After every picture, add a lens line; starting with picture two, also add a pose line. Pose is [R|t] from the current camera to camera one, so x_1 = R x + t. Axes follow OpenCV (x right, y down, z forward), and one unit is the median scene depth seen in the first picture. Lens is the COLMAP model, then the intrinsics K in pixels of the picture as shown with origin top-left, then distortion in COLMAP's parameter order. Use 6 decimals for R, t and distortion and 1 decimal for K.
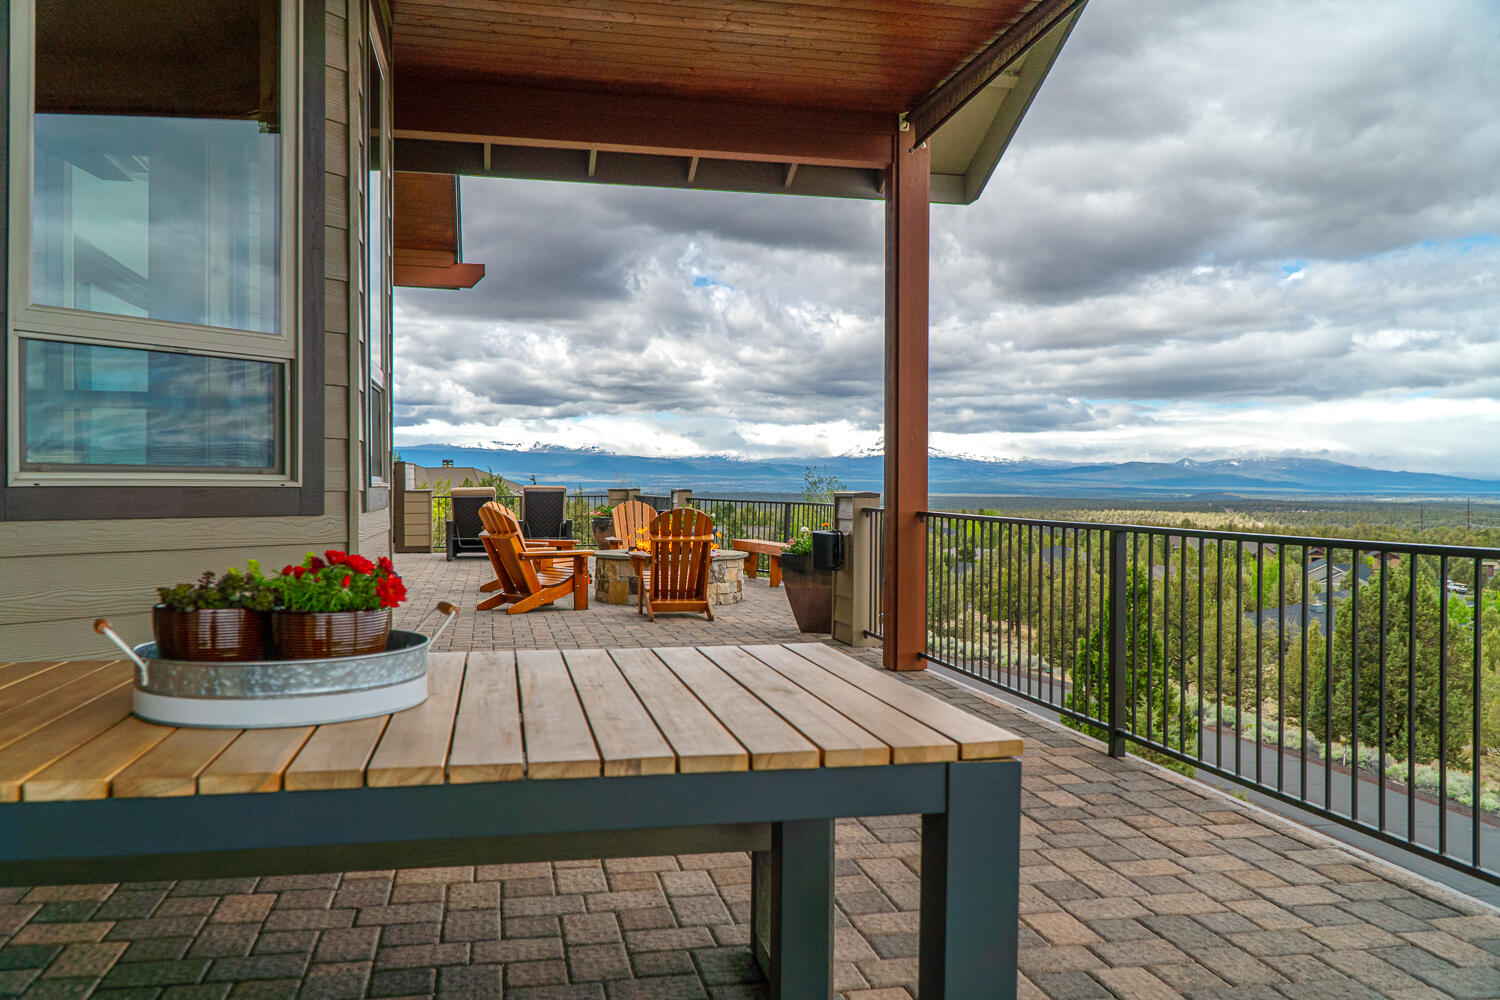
lens RADIAL K [[1200.4, 0, 751.4], [0, 1200.4, 500.6], [0, 0, 1]] dist [-0.015442, 0.000278]
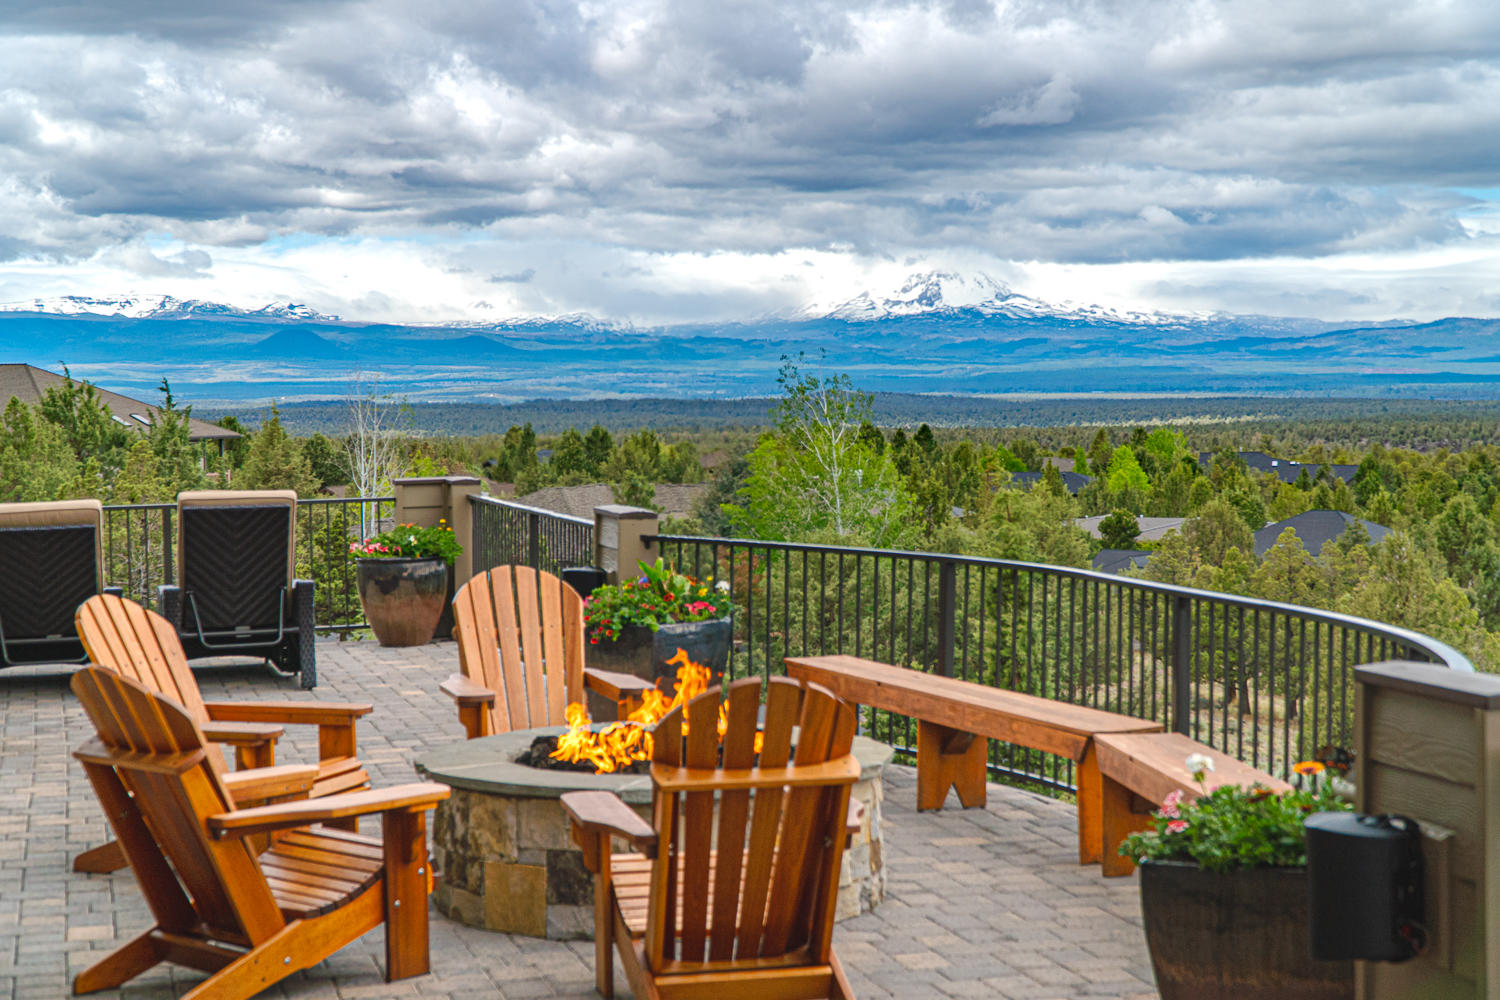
lens RADIAL K [[2451.9, 0, 748.6], [0, 2451.9, 498.0], [0, 0, 1]] dist [0.073902, 0.000000]
pose [[0.998197, -0.022262, 0.055749, -0.057533], [0.019899, 0.998894, 0.042590, -0.040691], [-0.056635, -0.041404, 0.997536, 0.235664]]
